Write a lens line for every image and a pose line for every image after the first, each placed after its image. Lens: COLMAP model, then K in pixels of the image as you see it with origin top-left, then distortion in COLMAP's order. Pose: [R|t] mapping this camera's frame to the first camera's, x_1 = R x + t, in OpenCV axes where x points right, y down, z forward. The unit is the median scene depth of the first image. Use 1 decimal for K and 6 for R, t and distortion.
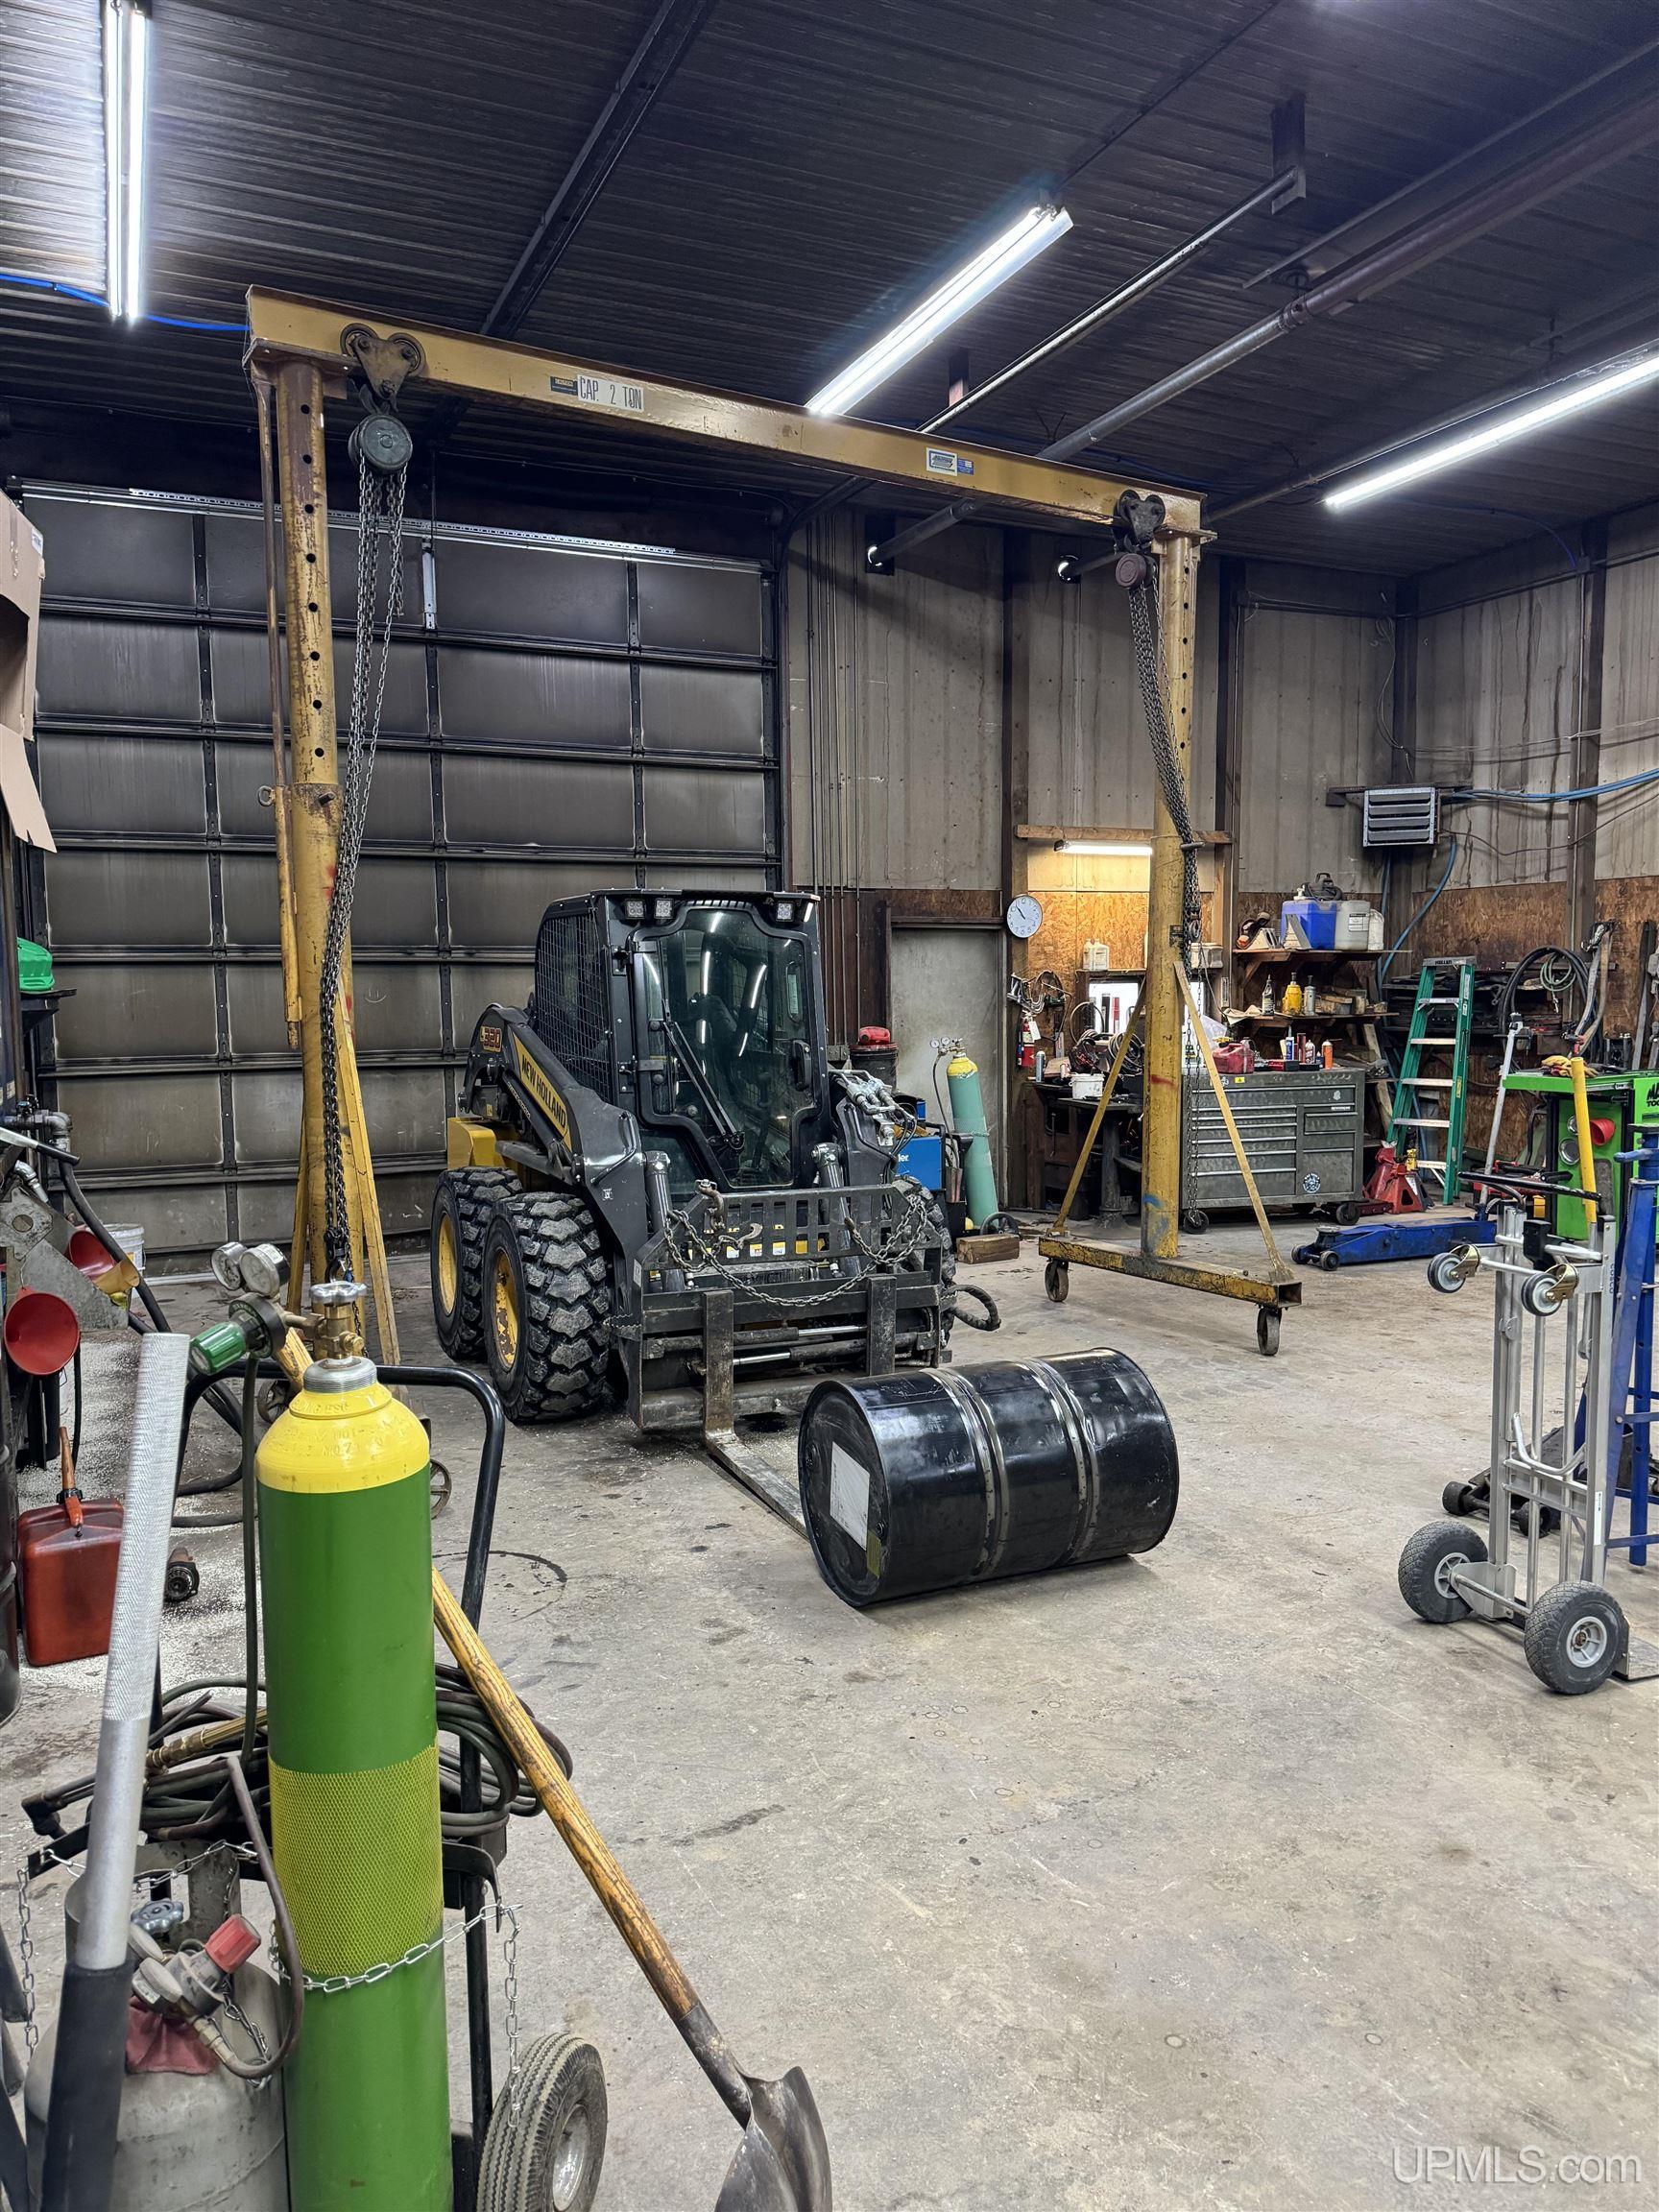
lens RADIAL K [[1539.9, 0, 833.9], [0, 1539.9, 1114.6], [0, 0, 1]] dist [0.067219, -0.031043]
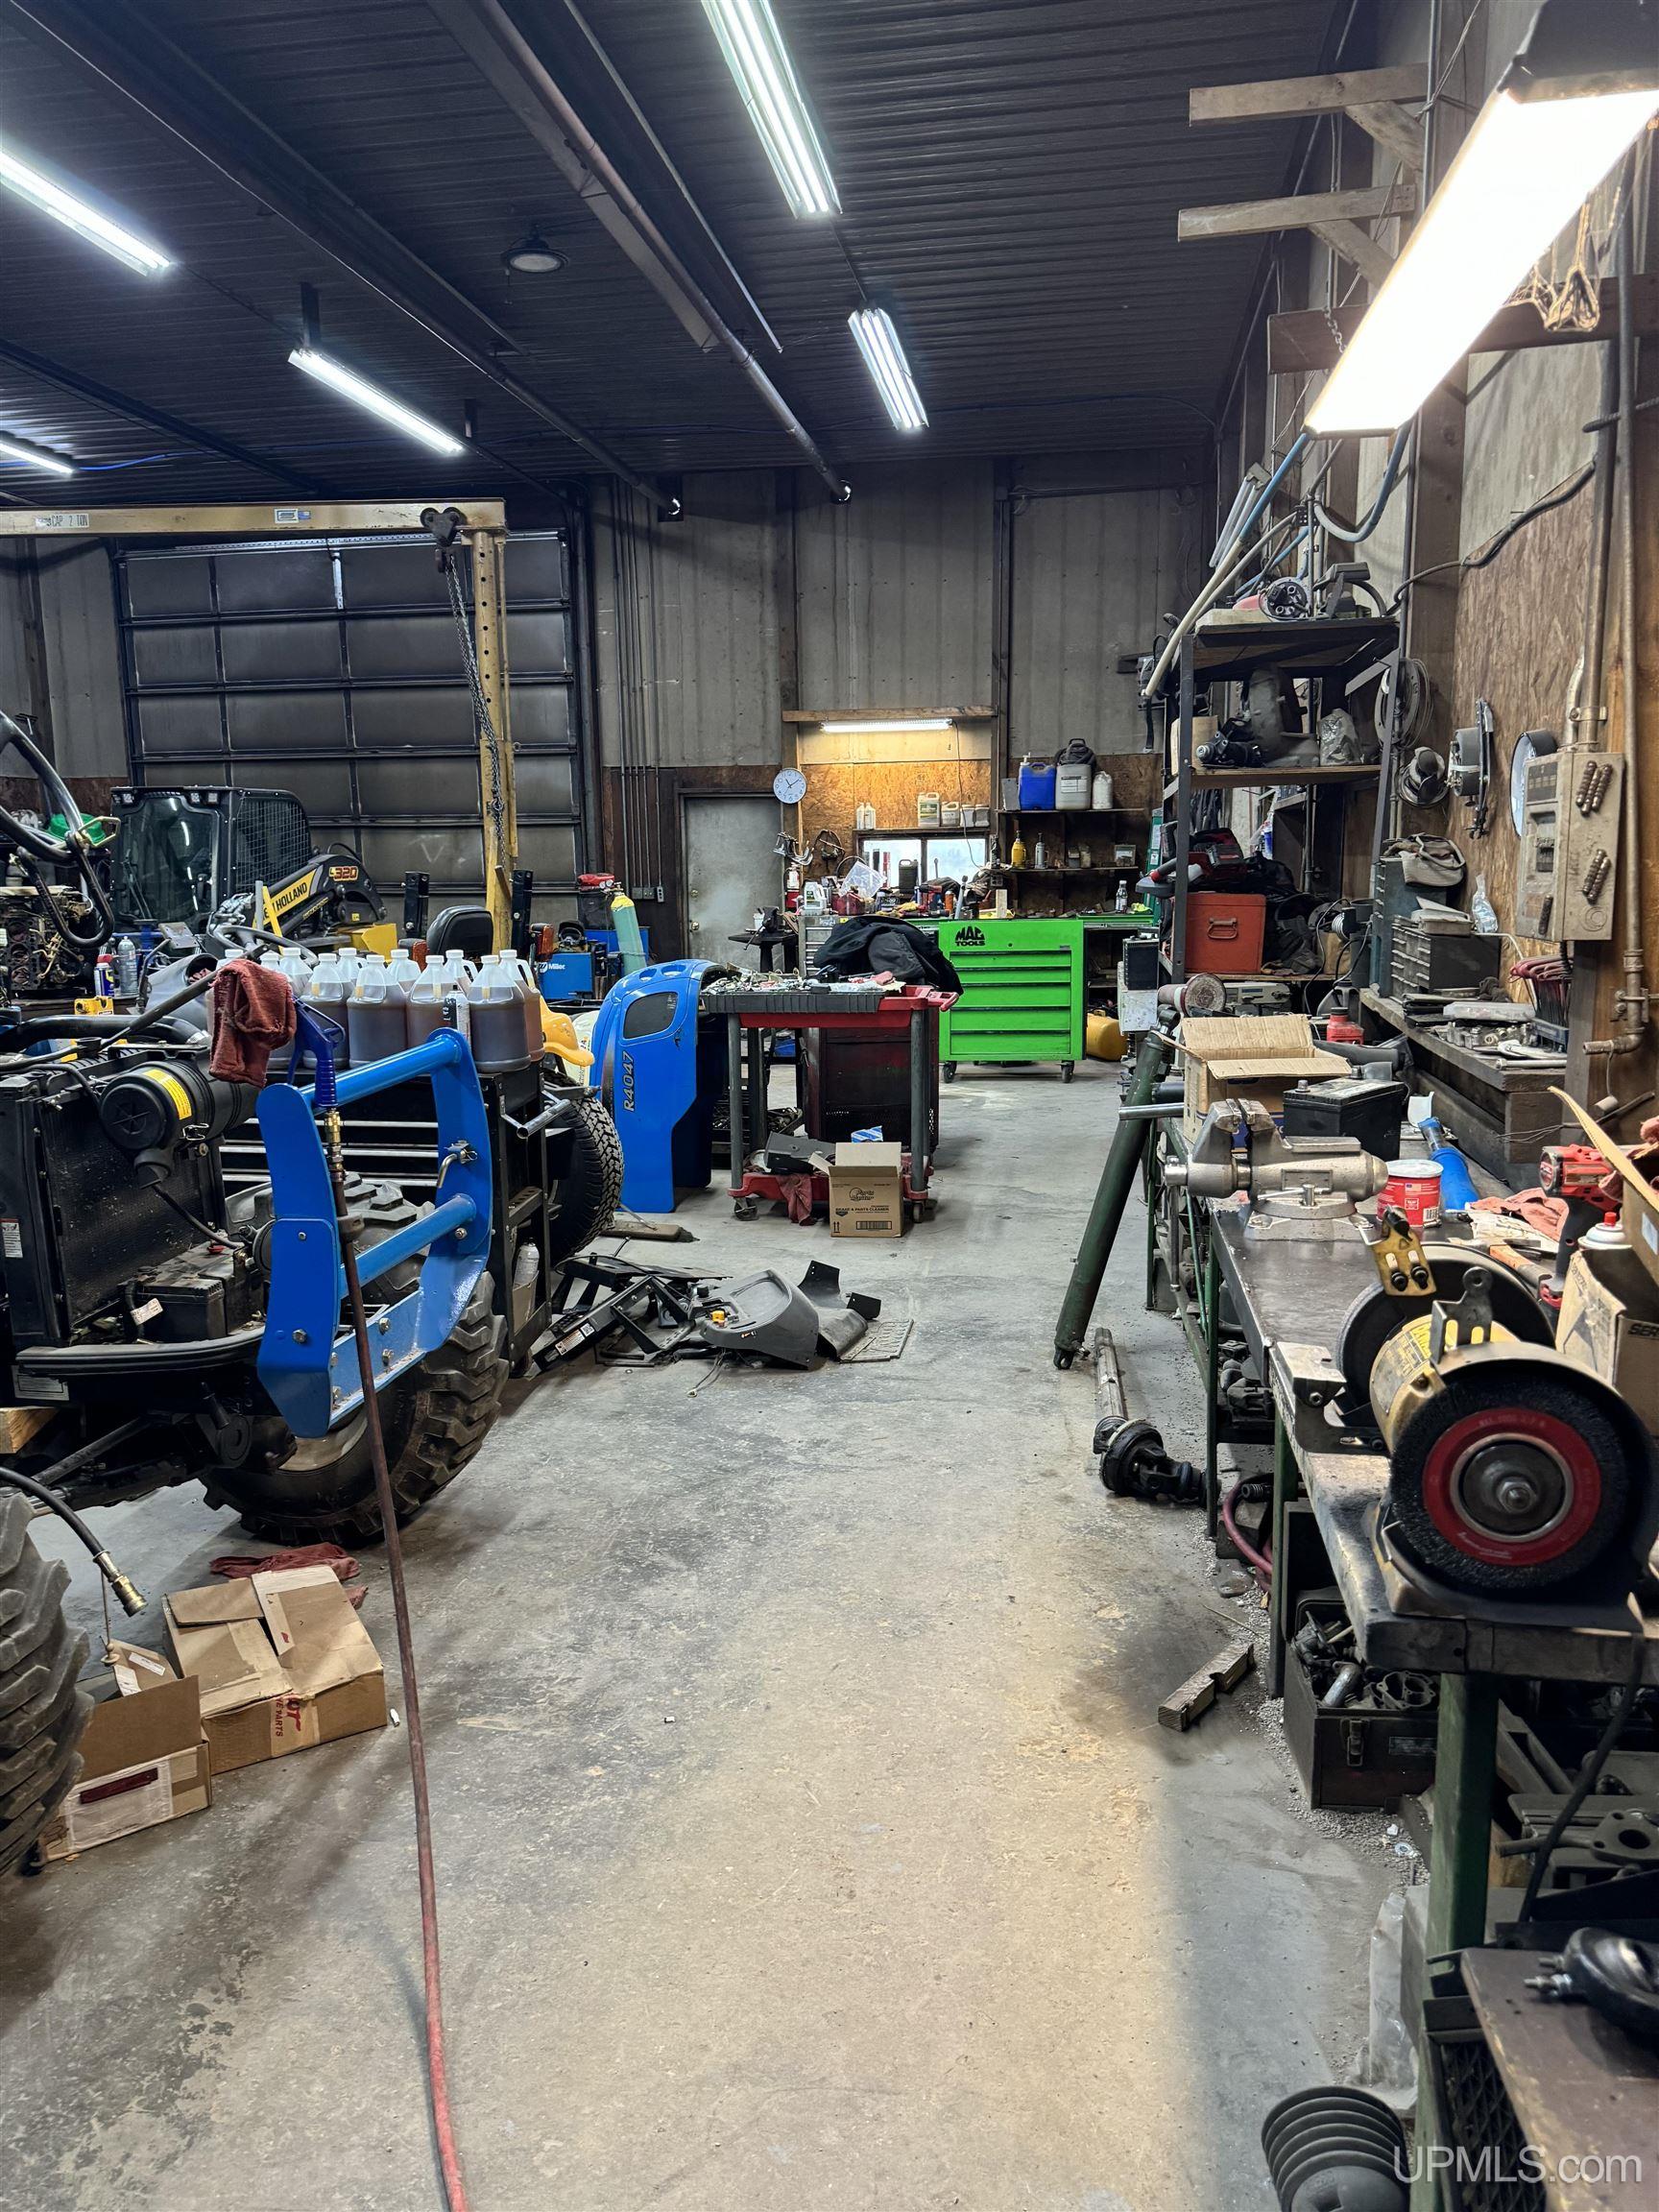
lens RADIAL K [[1539.9, 0, 826.0], [0, 1539.9, 1094.3], [0, 0, 1]] dist [0.067219, -0.031043]
pose [[0.819432, 0.093931, -0.565428, 0.899990], [-0.044618, 0.993941, 0.100456, -0.007705], [0.571437, -0.057089, 0.818658, -0.018507]]
